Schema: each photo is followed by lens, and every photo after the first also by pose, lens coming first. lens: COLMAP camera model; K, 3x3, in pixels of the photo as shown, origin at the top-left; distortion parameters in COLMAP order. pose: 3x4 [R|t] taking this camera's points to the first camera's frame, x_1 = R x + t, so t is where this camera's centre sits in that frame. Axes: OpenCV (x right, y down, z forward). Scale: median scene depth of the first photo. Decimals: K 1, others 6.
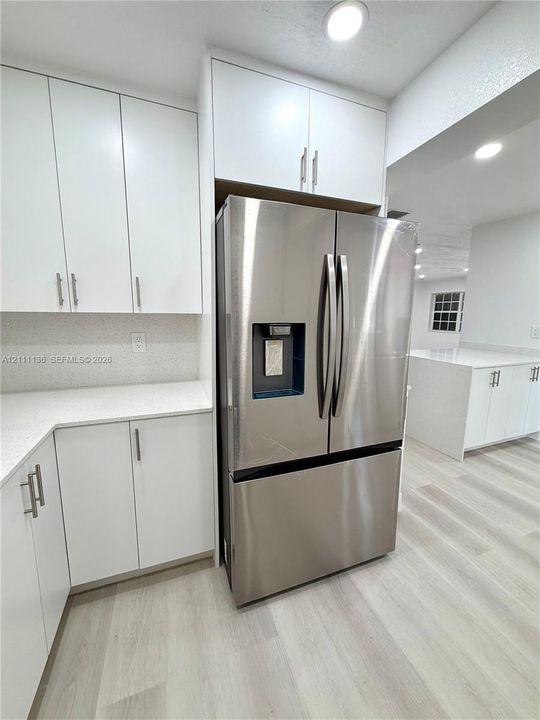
lens RADIAL K [[288.4, 0, 270.3], [0, 288.4, 356.3], [0, 0, 1]] dist [-0.001088, -0.000169]
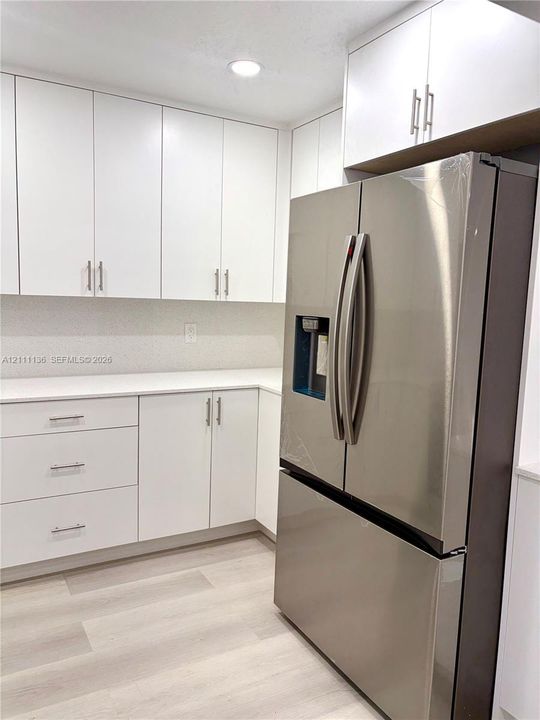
lens RADIAL K [[548.0, 0, 270.0], [0, 548.0, 360.0], [0, 0, 1]] dist [0.015835, -0.001632]
pose [[0.169133, 0.113586, -0.979026, 1.629285], [-0.183160, 0.979656, 0.082017, -0.087854], [0.968425, 0.165447, 0.186497, 0.513082]]
